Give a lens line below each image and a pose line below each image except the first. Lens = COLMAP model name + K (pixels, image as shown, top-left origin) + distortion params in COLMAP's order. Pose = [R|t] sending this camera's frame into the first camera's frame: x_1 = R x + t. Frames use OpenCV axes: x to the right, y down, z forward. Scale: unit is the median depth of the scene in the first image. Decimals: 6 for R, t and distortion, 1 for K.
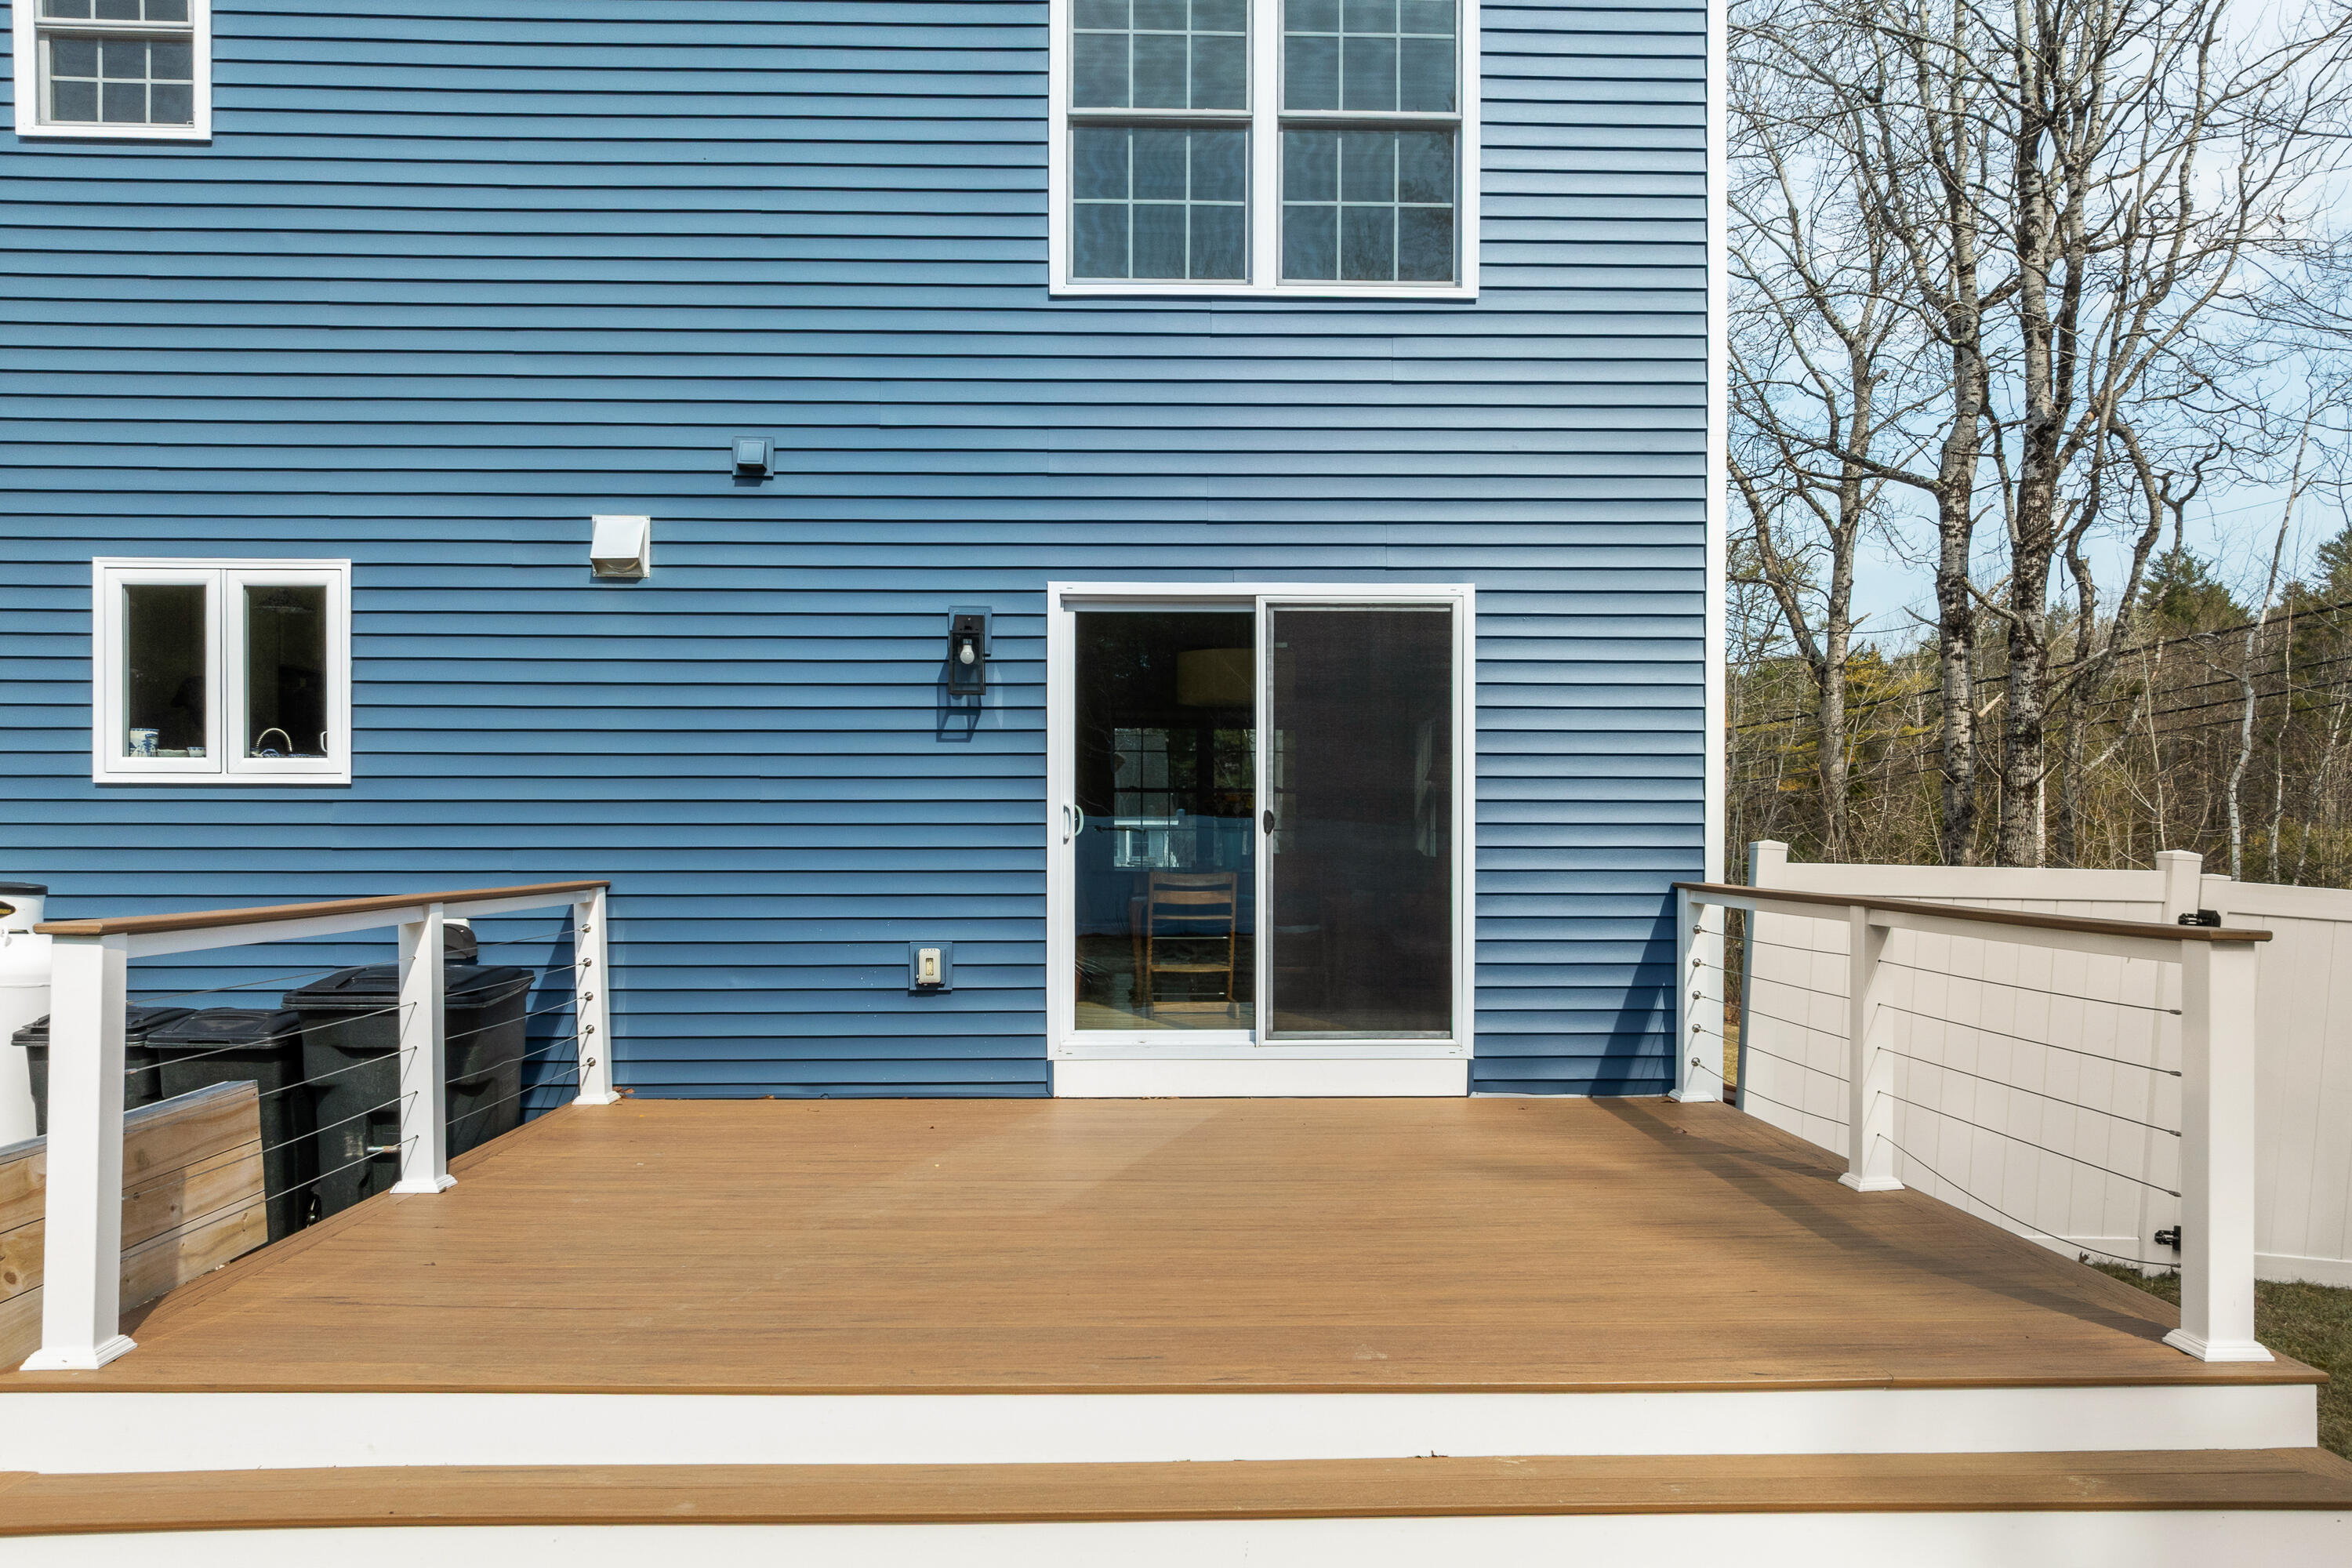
lens RADIAL K [[1662.1, 0, 1173.6], [0, 1662.1, 844.8], [0, 0, 1]] dist [-0.028321, 0.034641]
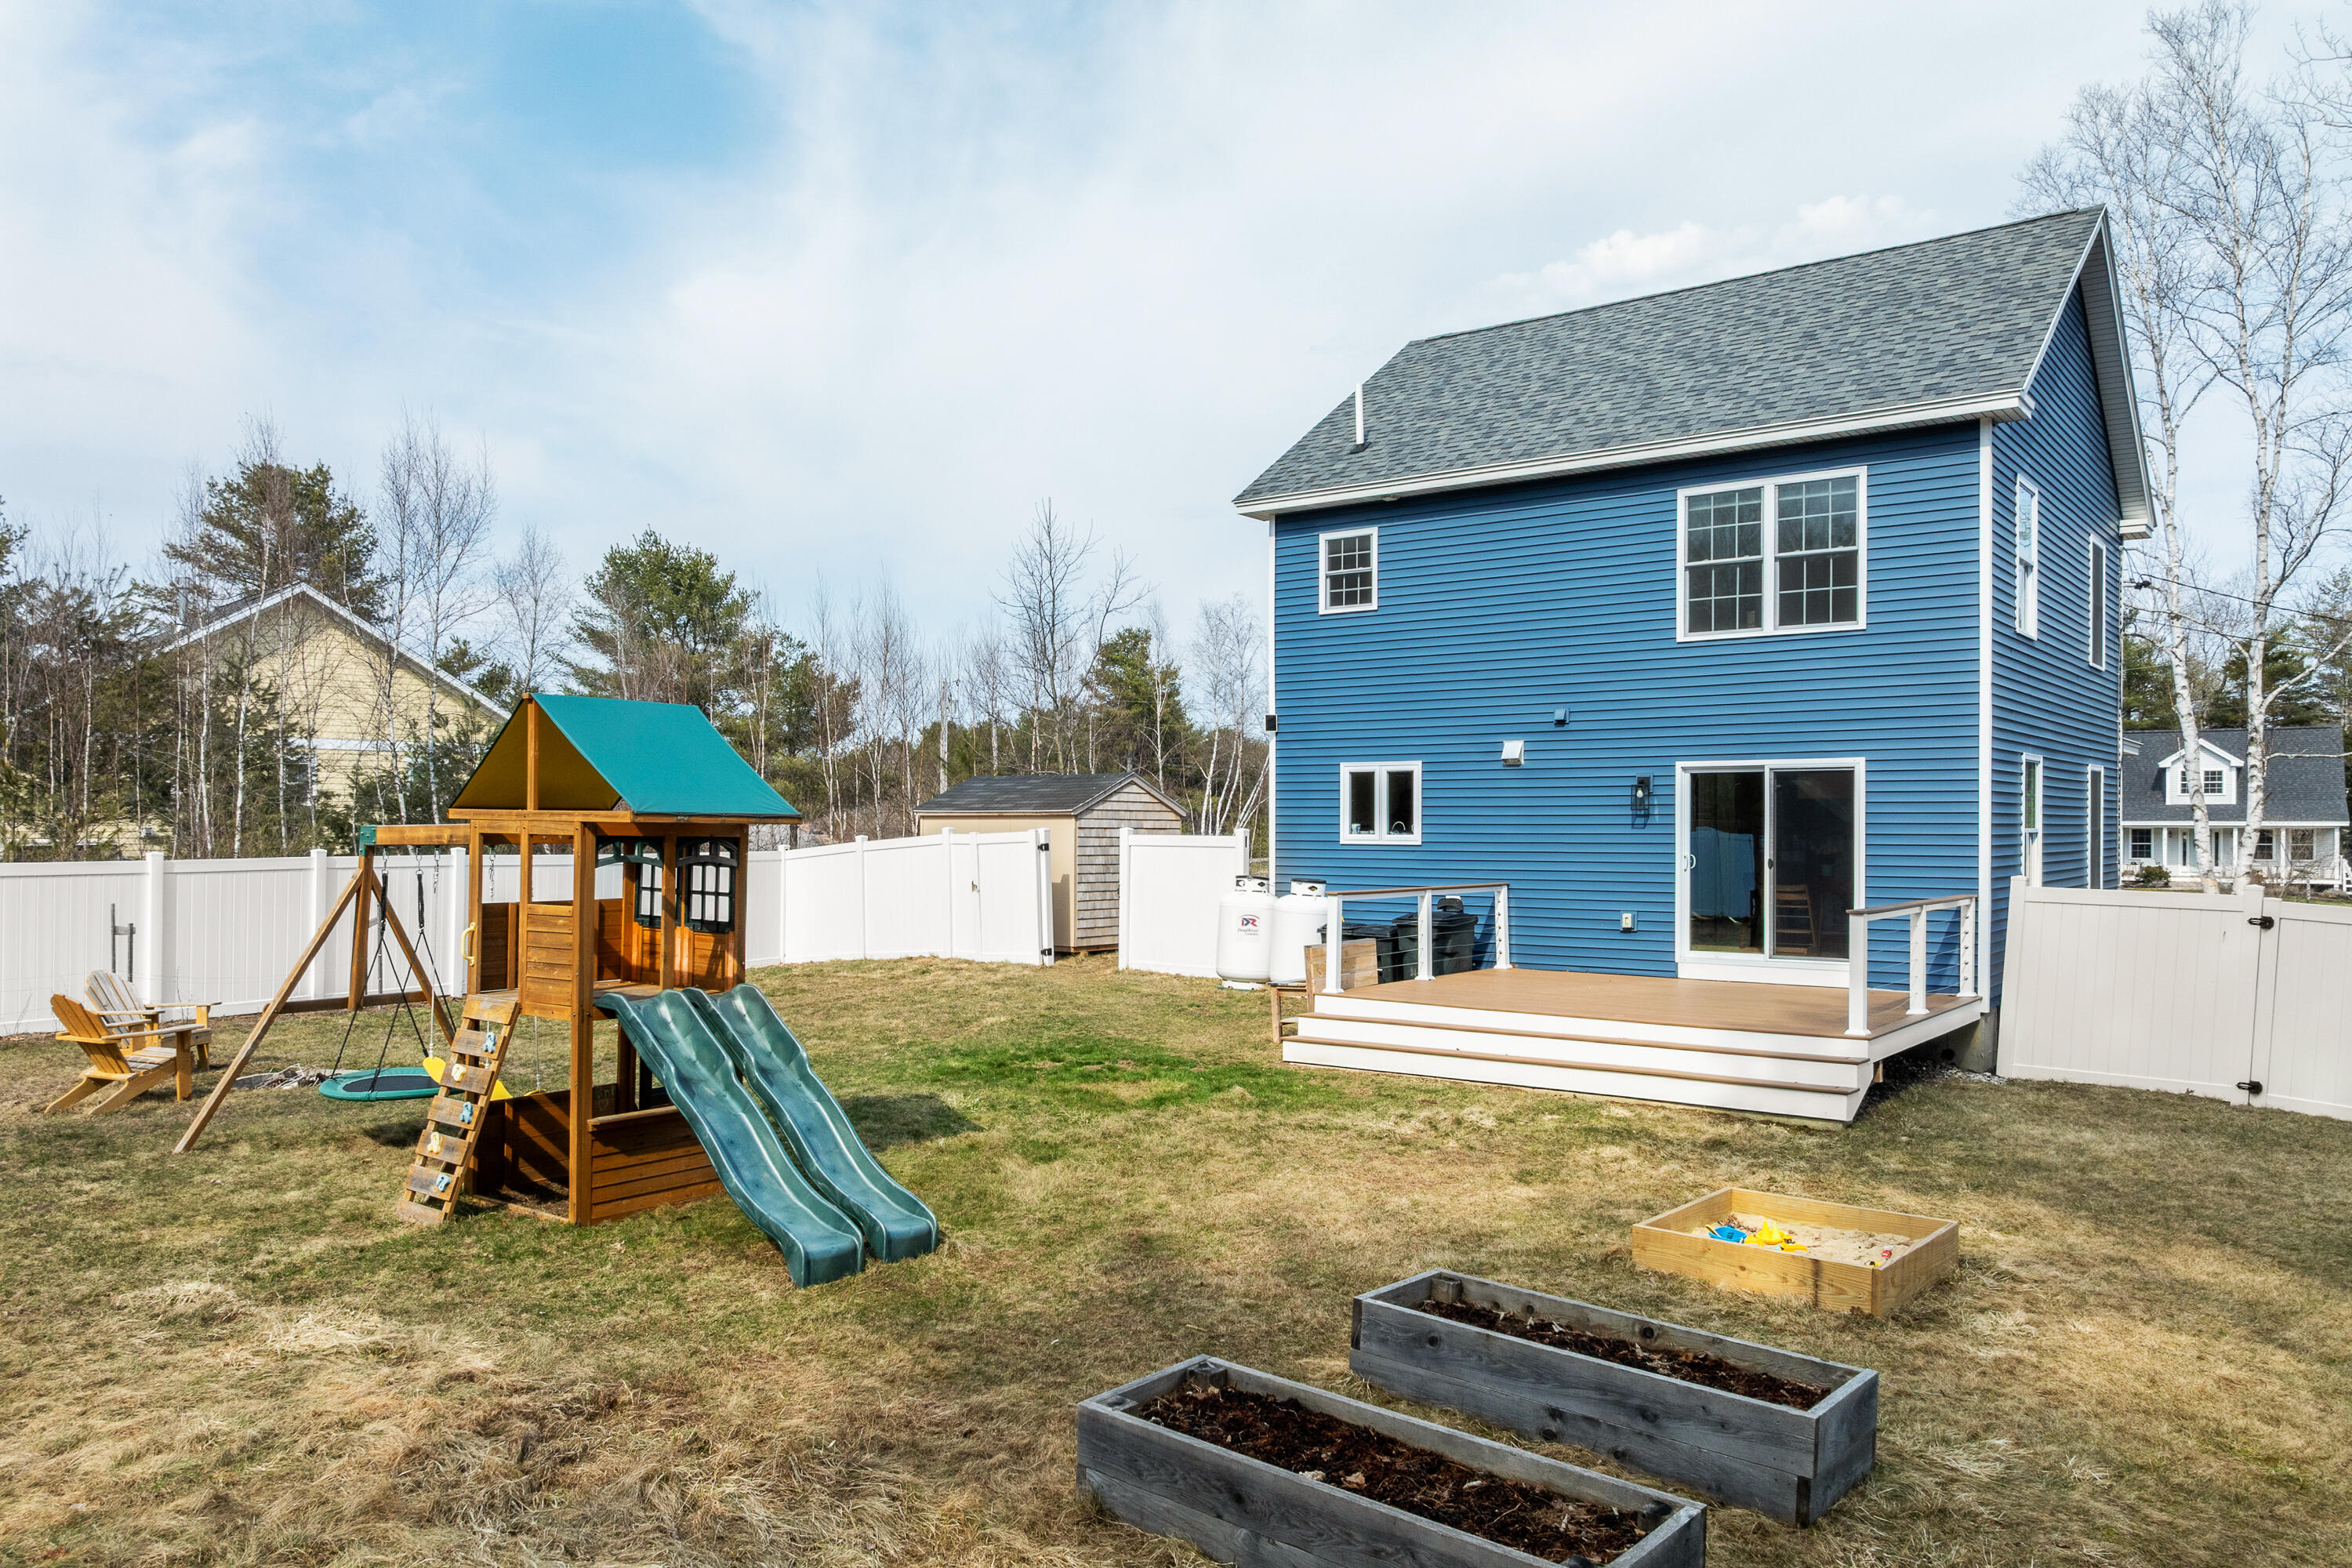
lens RADIAL K [[1662.1, 0, 1173.6], [0, 1662.1, 844.8], [0, 0, 1]] dist [-0.028321, 0.034641]
pose [[0.772268, 0.009364, -0.635228, 0.896546], [-0.004688, 0.999948, 0.009041, -0.058383], [0.635280, -0.004005, 0.772272, -1.323975]]
